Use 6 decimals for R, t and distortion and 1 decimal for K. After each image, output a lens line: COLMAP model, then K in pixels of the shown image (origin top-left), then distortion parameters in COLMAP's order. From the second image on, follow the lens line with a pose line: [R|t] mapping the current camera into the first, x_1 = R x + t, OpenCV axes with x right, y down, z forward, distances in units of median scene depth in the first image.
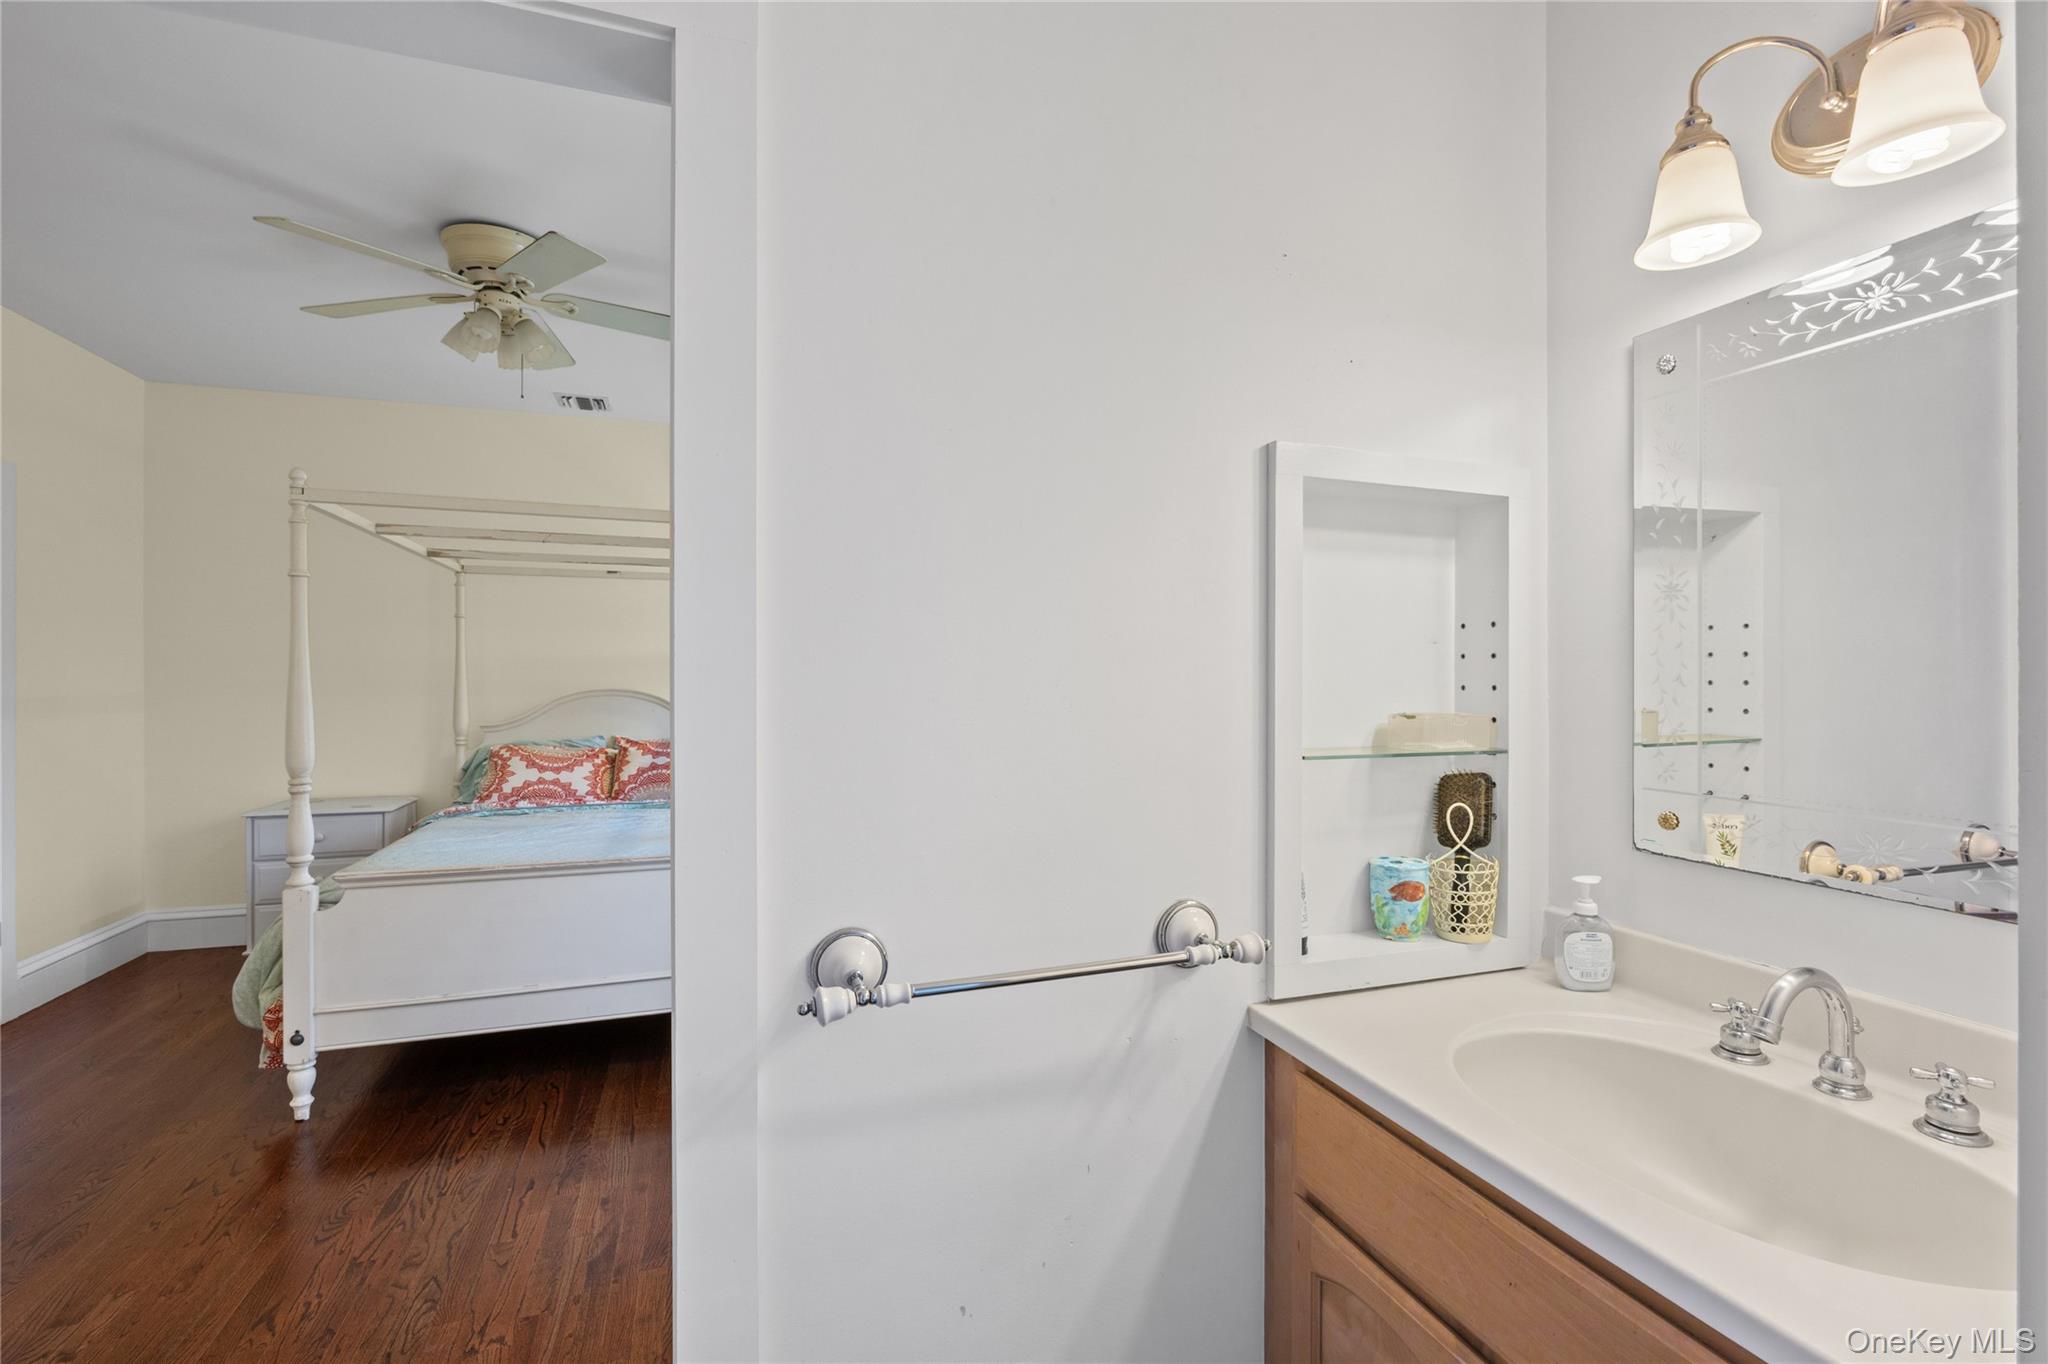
lens RADIAL K [[900.4, 0, 1022.1], [0, 900.4, 686.0], [0, 0, 1]] dist [-0.004626, -0.000152]
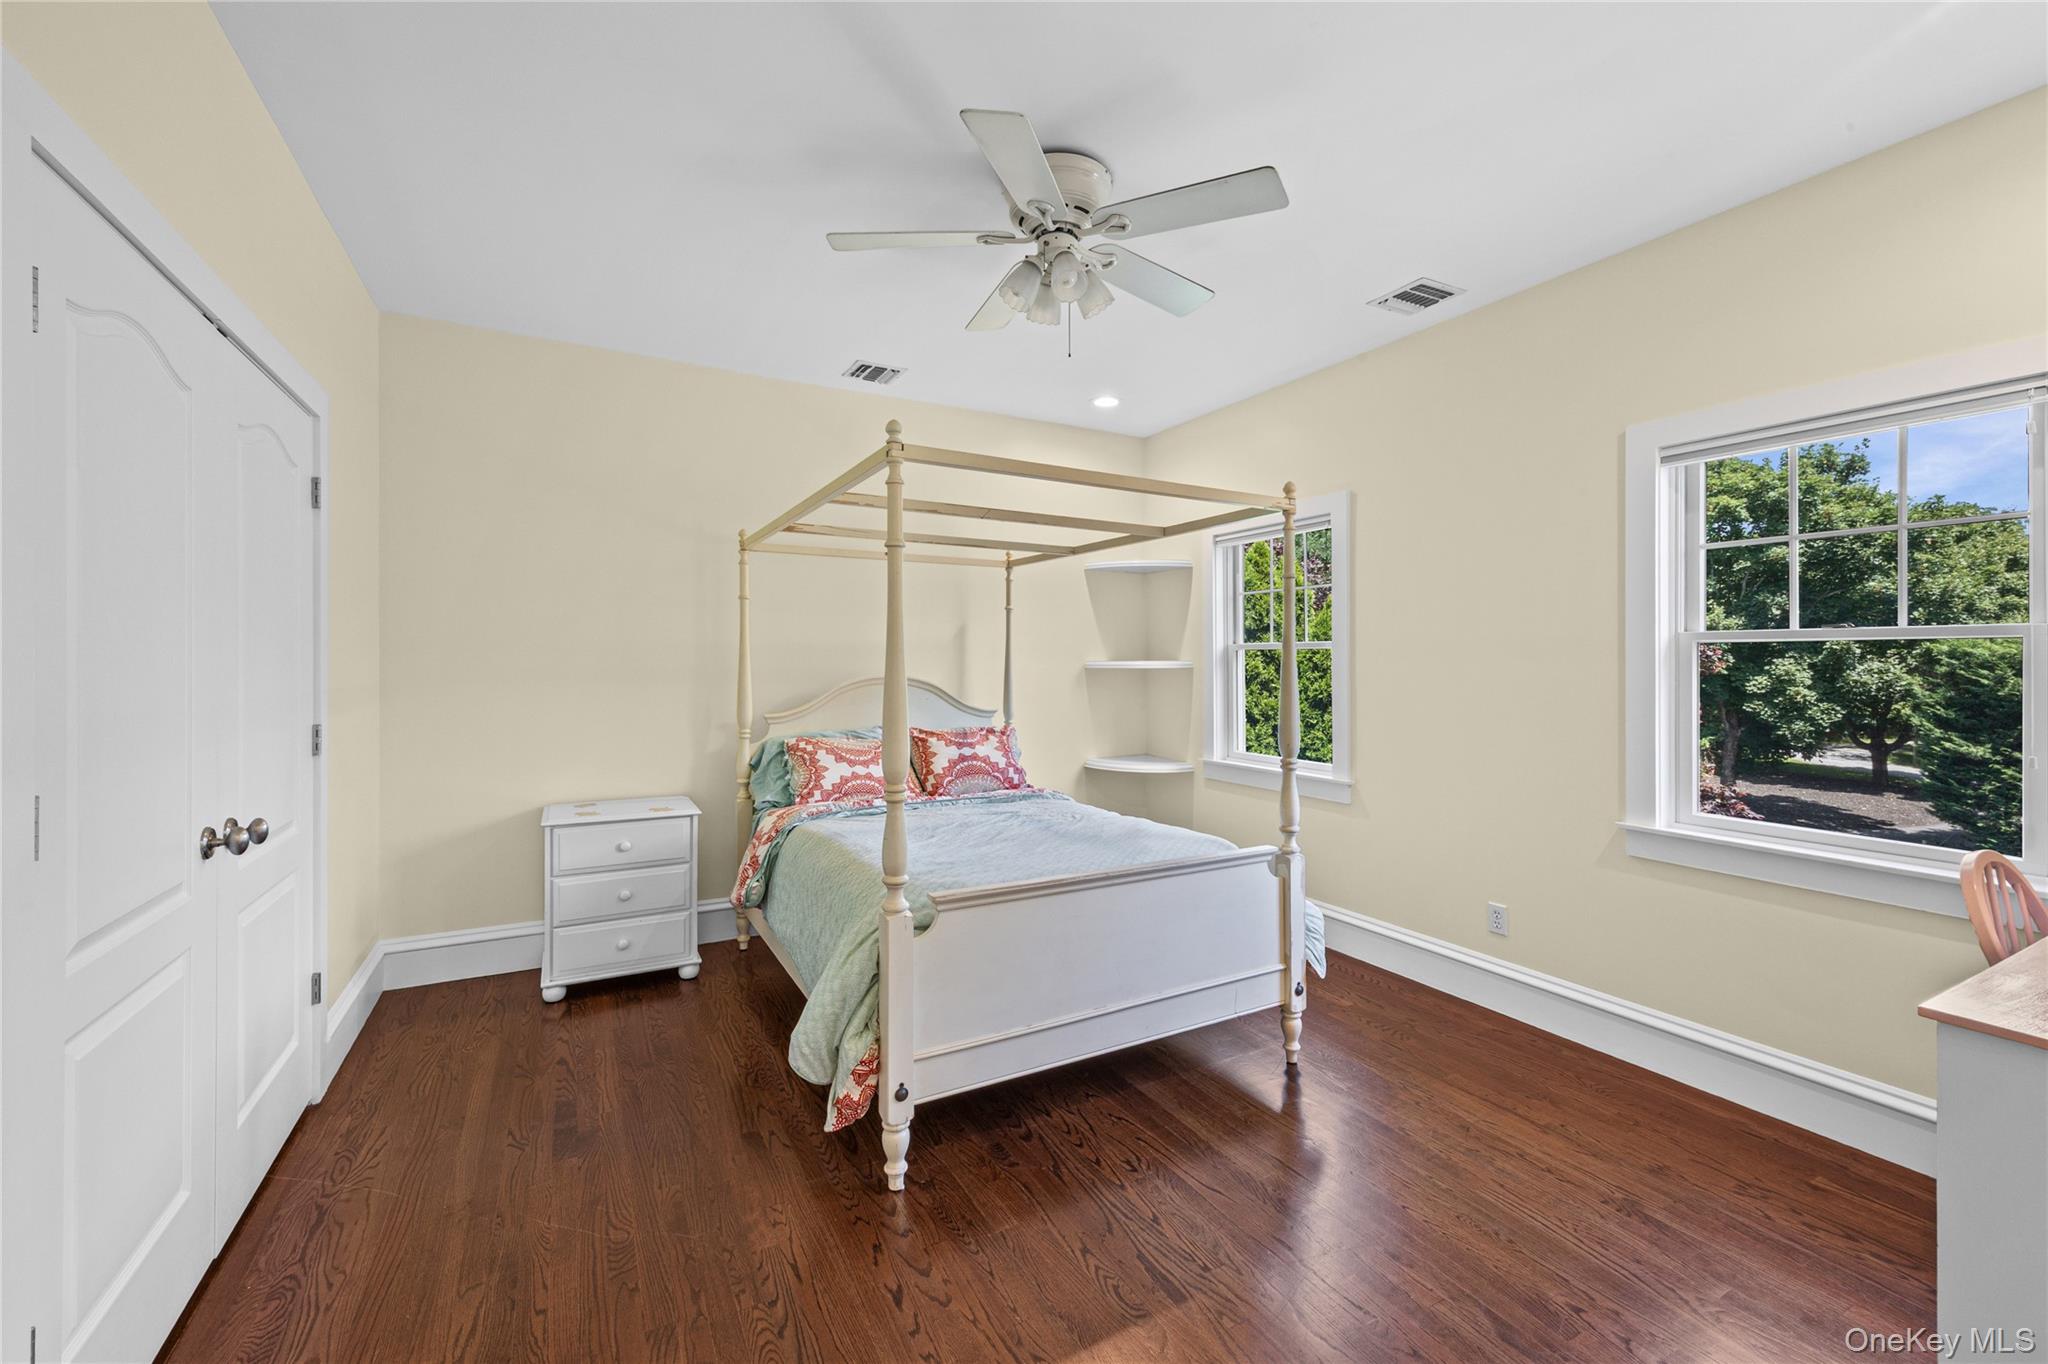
lens RADIAL K [[823.5, 0, 1021.6], [0, 823.5, 668.5], [0, 0, 1]] dist [0.011723, 0.000115]
pose [[0.985597, 0.001321, 0.169107, -0.520886], [-0.000855, 0.999996, -0.002830, -0.003298], [-0.169110, 0.002644, 0.985594, 0.133232]]
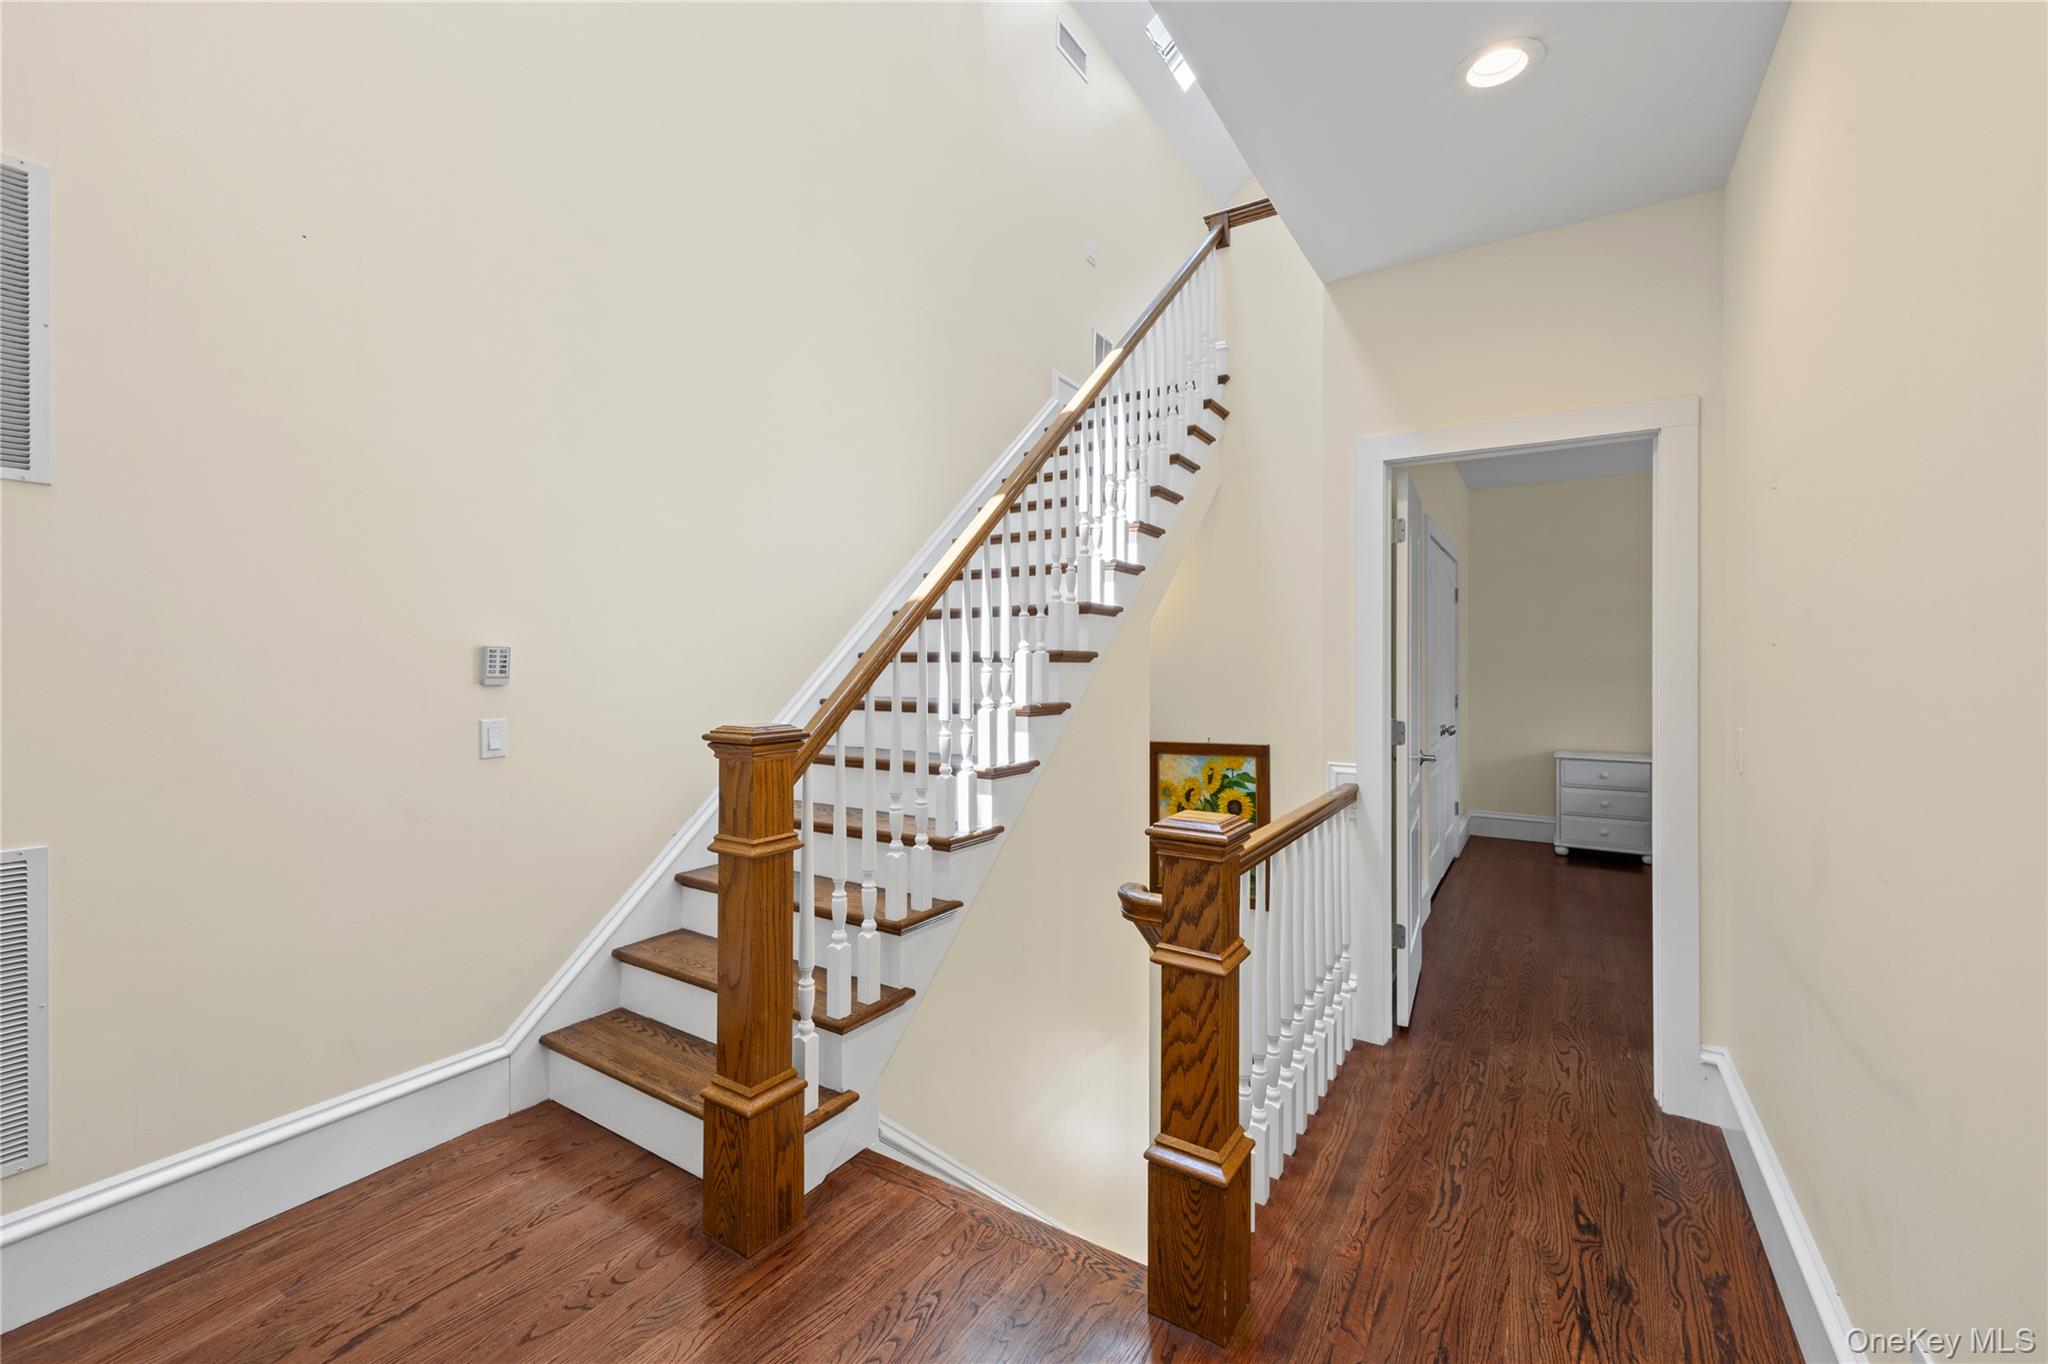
lens RADIAL K [[823.5, 0, 1026.6], [0, 823.5, 670.8], [0, 0, 1]] dist [0.011723, 0.000115]
pose [[0.609041, 0.007032, -0.793108, -0.274604], [-0.003295, 0.999975, 0.006335, -0.010527], [0.793132, -0.001245, 0.609048, -0.567383]]
